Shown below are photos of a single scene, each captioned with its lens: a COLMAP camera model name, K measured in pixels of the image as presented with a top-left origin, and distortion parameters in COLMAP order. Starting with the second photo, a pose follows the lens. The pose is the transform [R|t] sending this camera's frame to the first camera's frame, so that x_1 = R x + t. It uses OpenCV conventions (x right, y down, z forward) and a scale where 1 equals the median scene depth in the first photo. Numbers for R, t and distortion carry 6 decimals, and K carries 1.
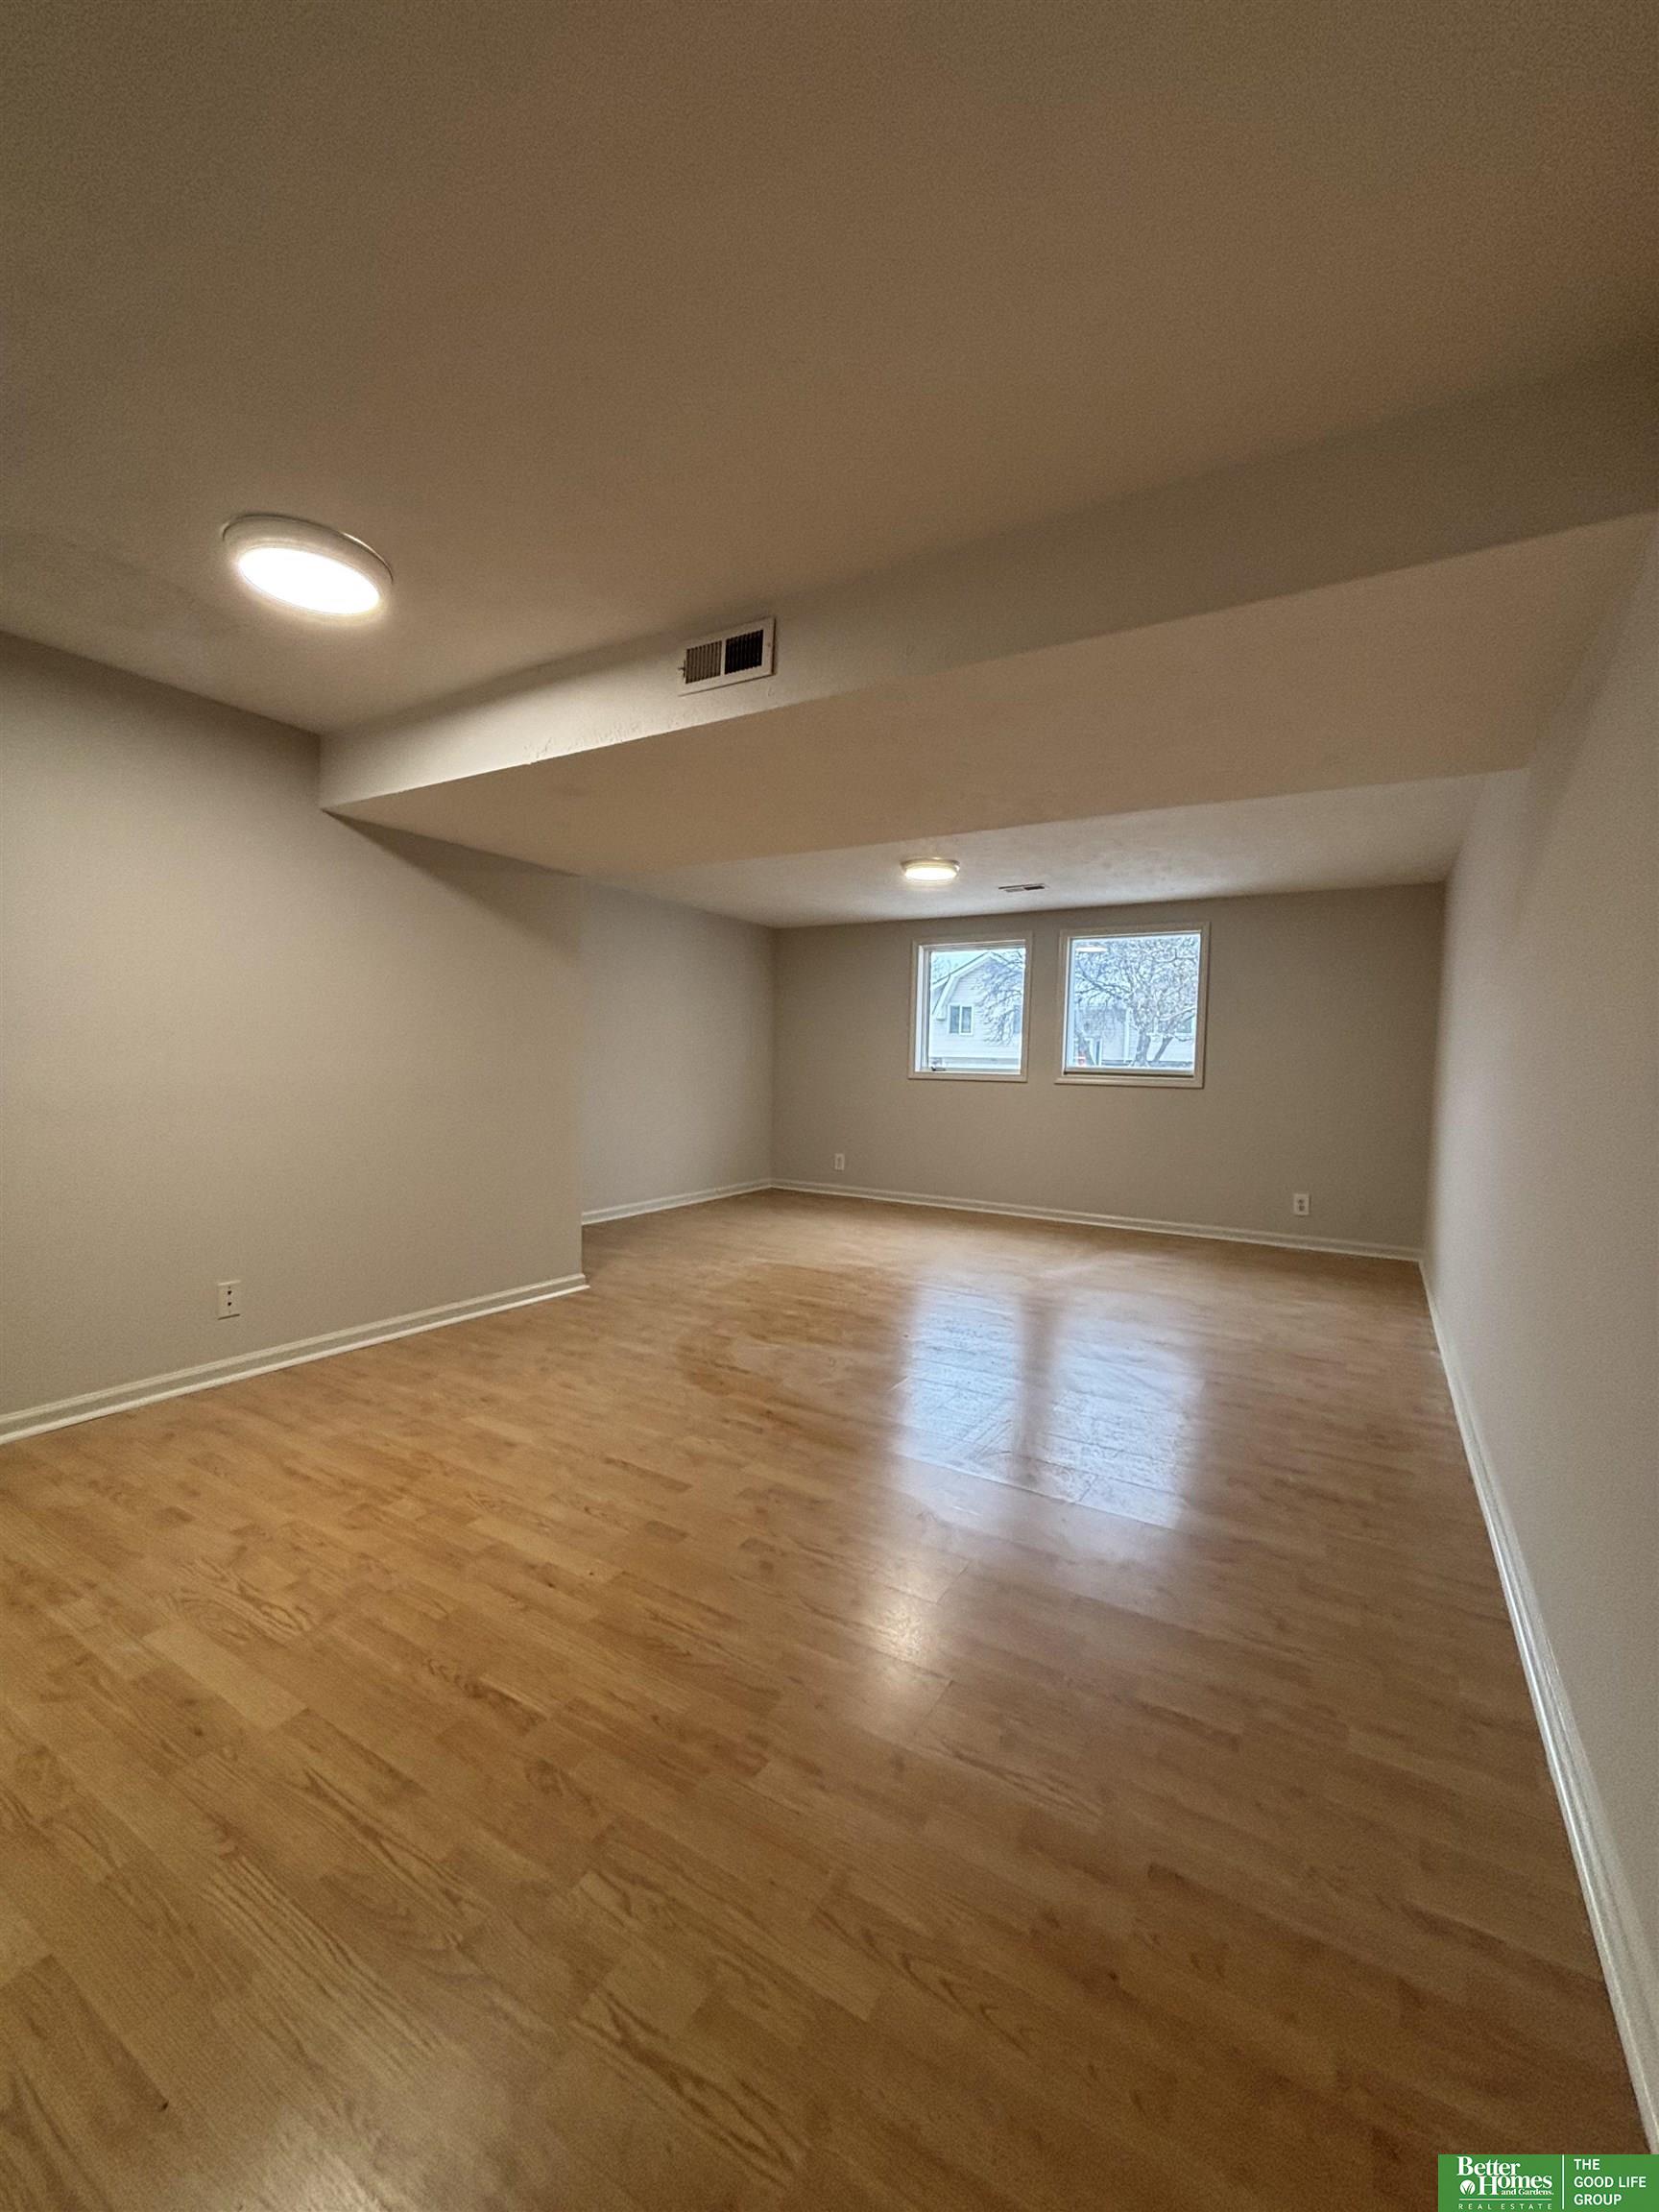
lens RADIAL K [[897.8, 0, 837.7], [0, 897.8, 1099.4], [0, 0, 1]] dist [0.007272, -0.001595]
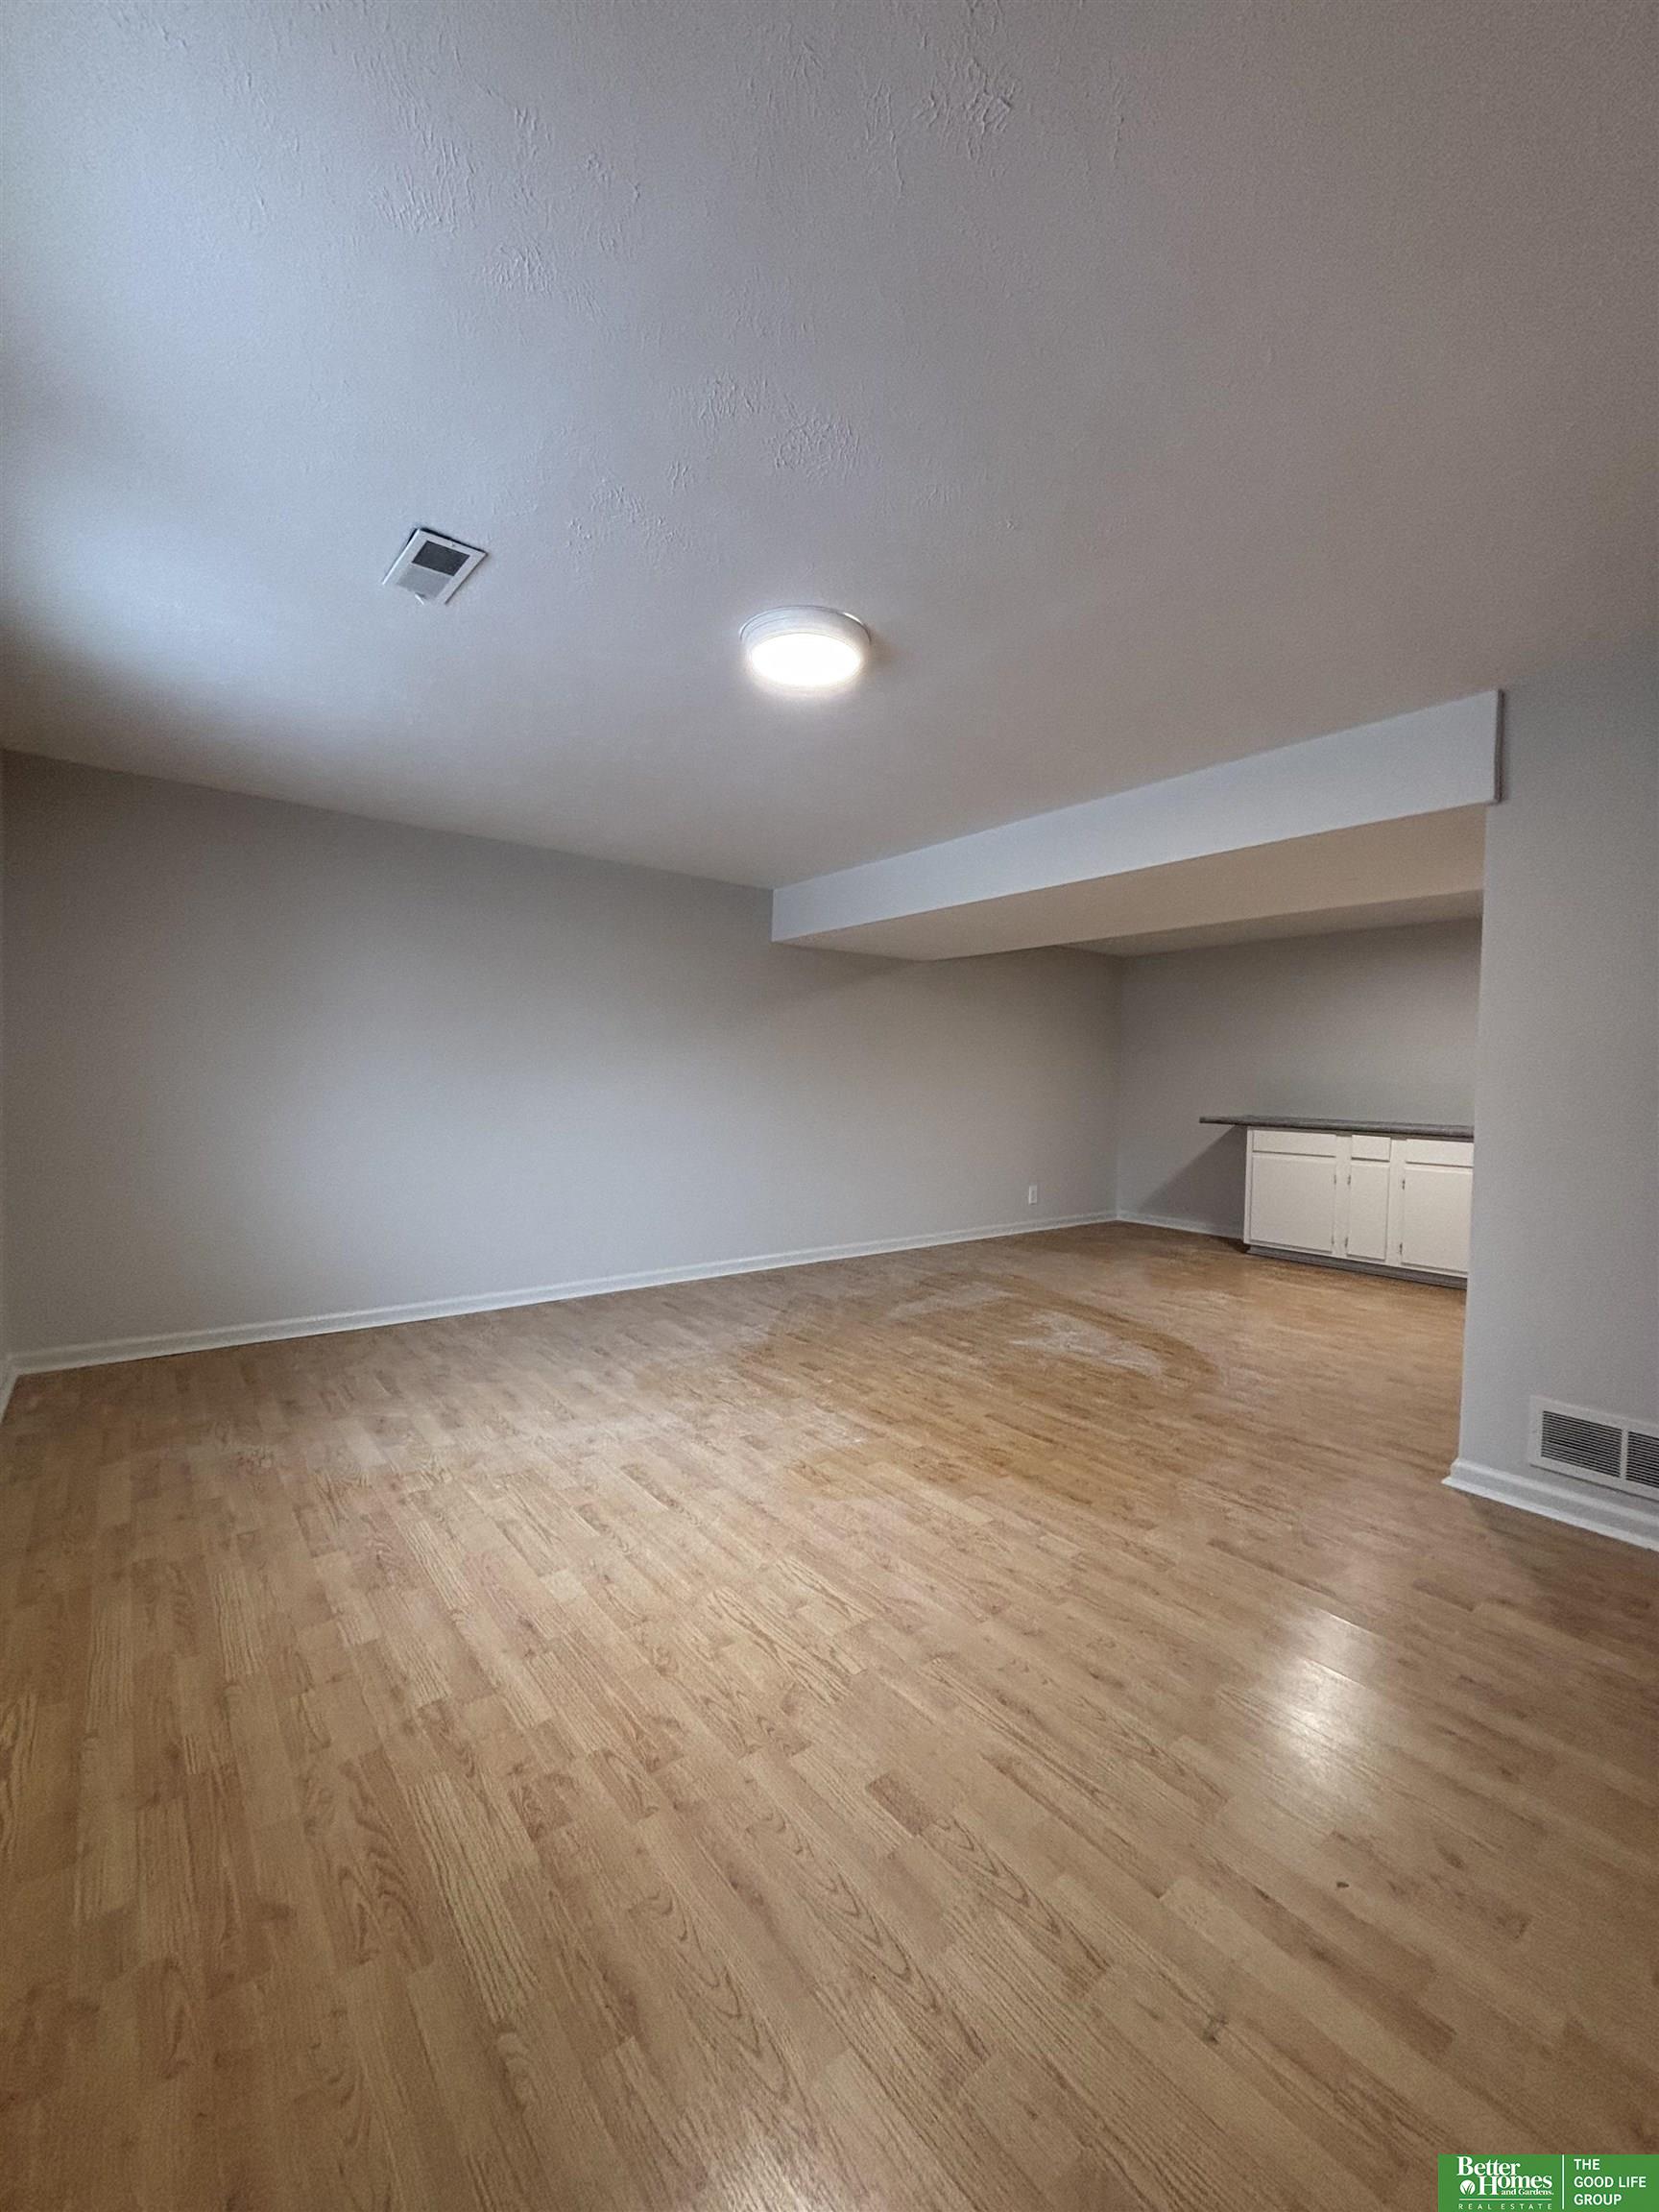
lens RADIAL K [[897.8, 0, 824.1], [0, 897.8, 1096.3], [0, 0, 1]] dist [0.007272, -0.001595]
pose [[-0.929790, -0.043543, 0.365505, -0.194171], [-0.020649, 0.997585, 0.066317, -0.165041], [-0.367510, 0.054114, -0.928444, 3.378907]]
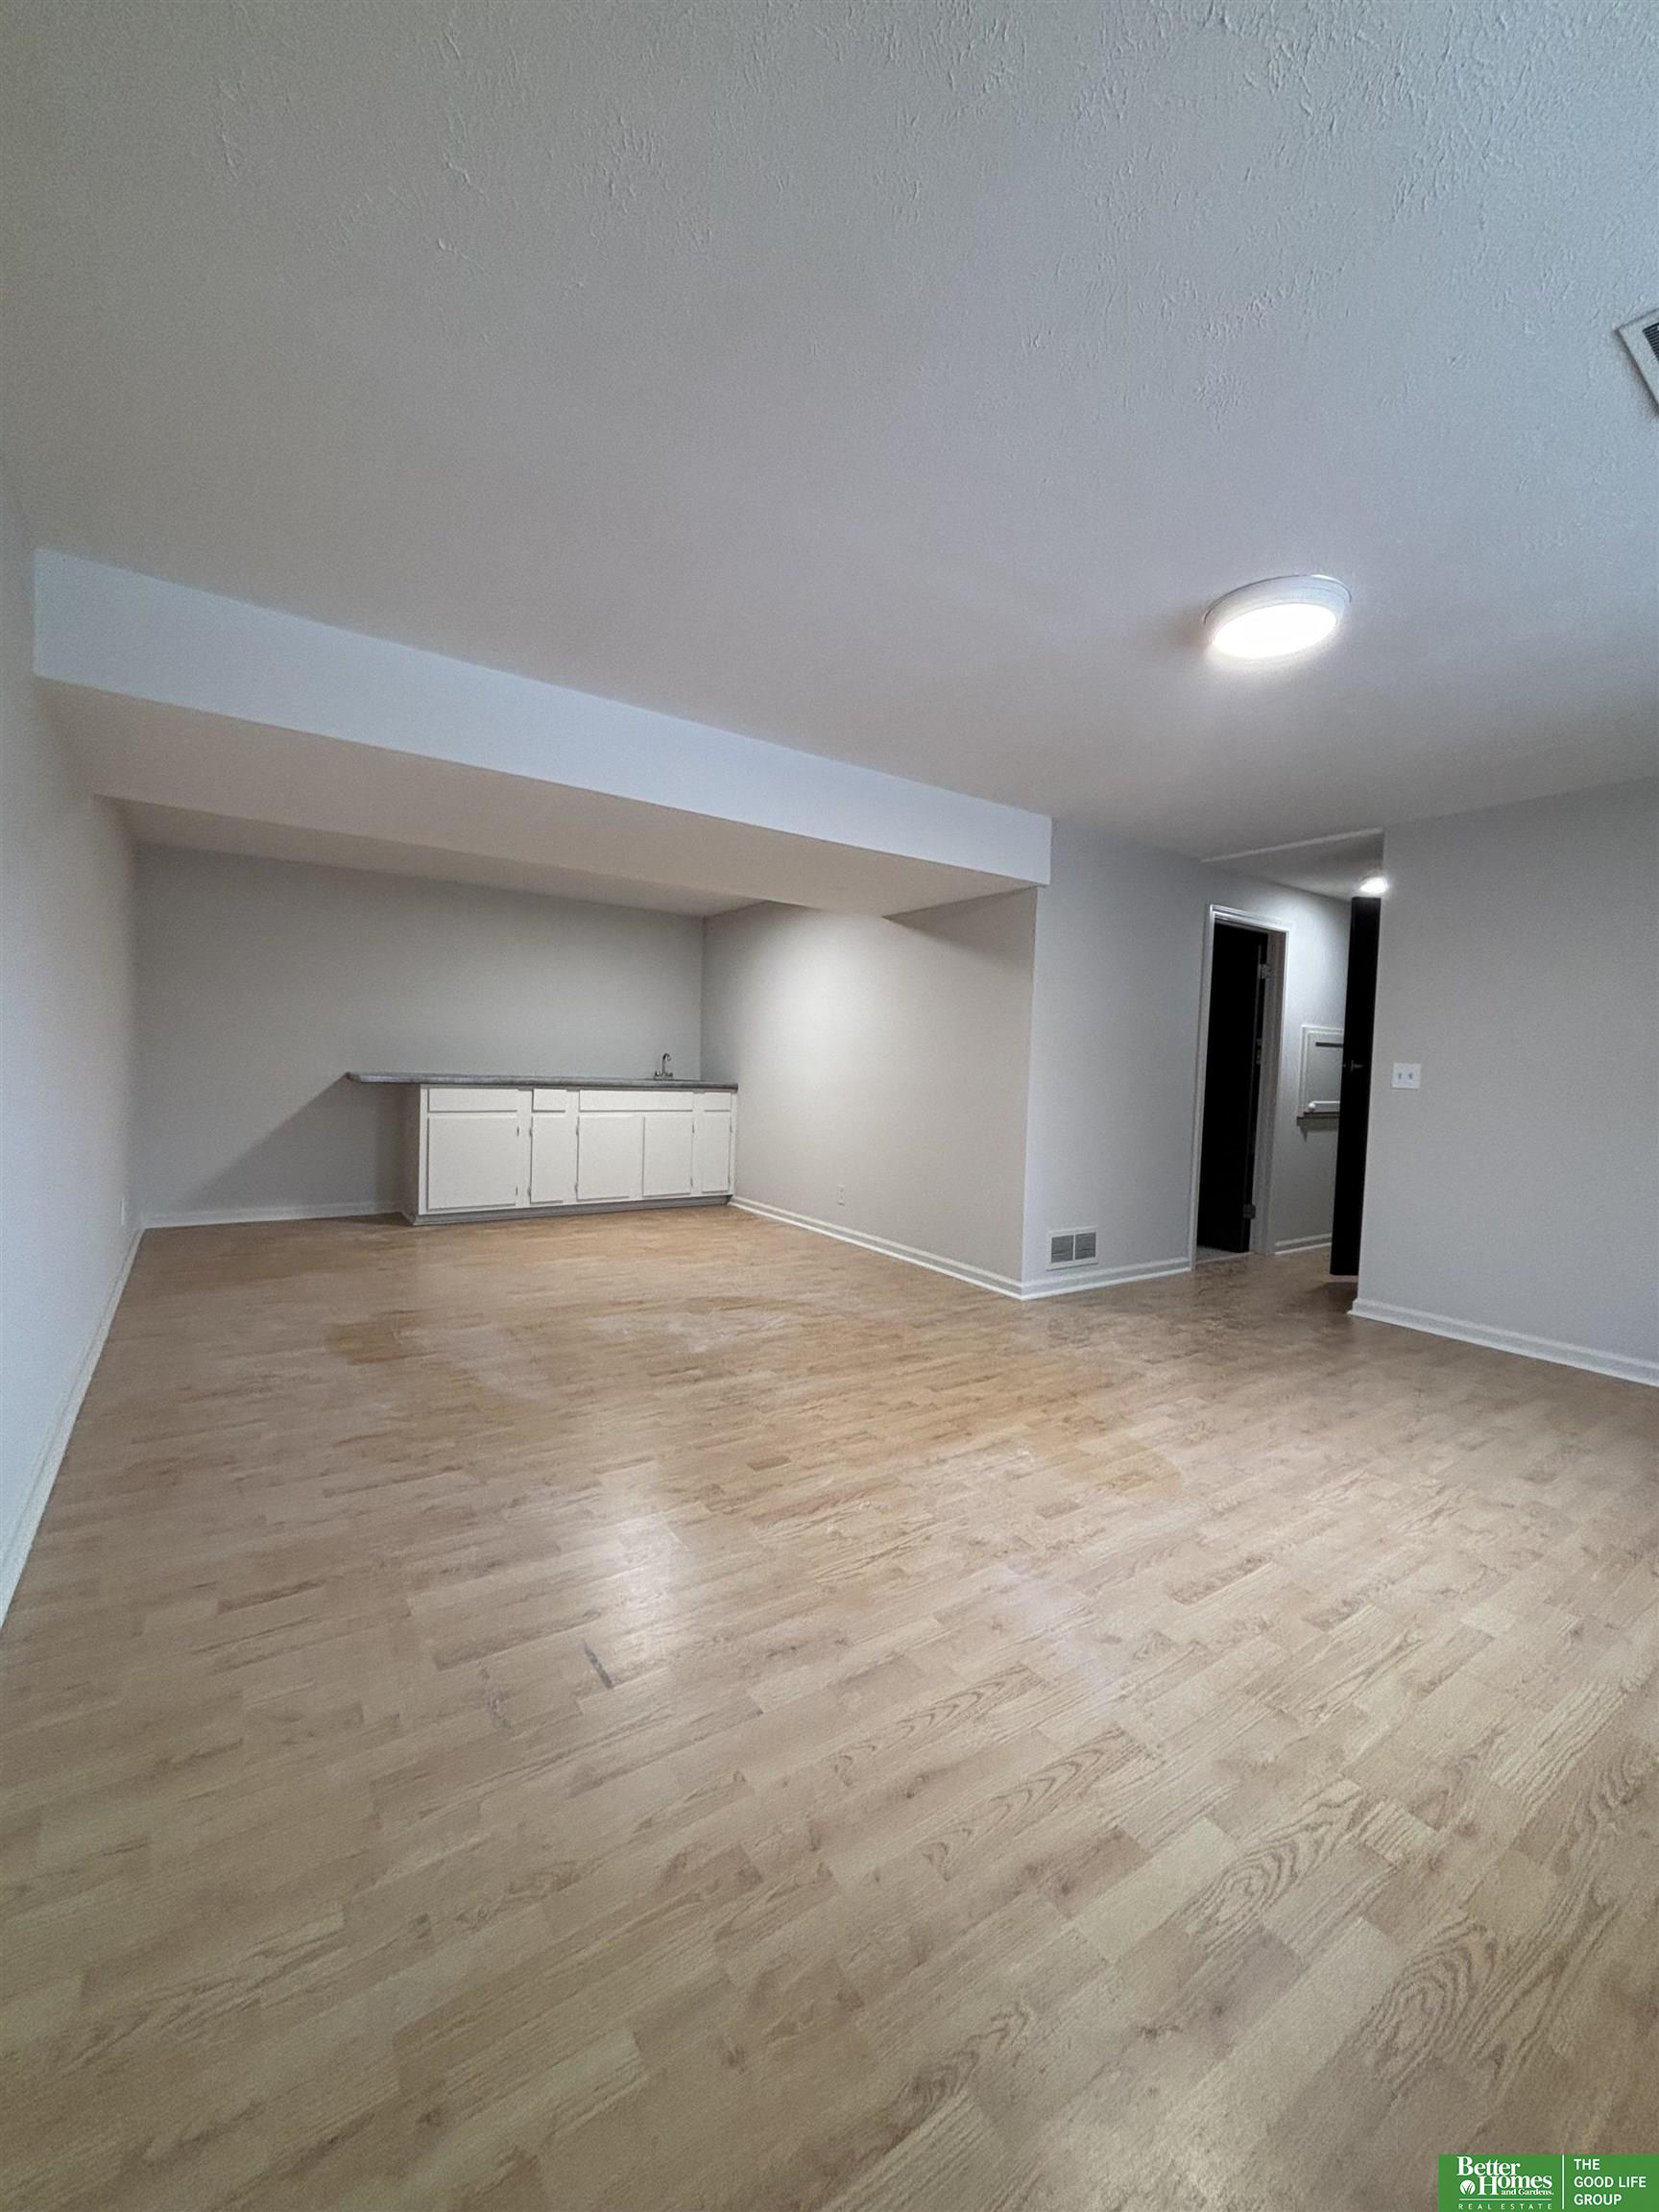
lens RADIAL K [[897.8, 0, 844.3], [0, 897.8, 1098.7], [0, 0, 1]] dist [0.007272, -0.001595]
pose [[-0.408825, 0.000727, -0.912613, 1.405346], [-0.082929, 0.995833, 0.037943, -0.066014], [0.908837, 0.091194, -0.407061, 2.387397]]
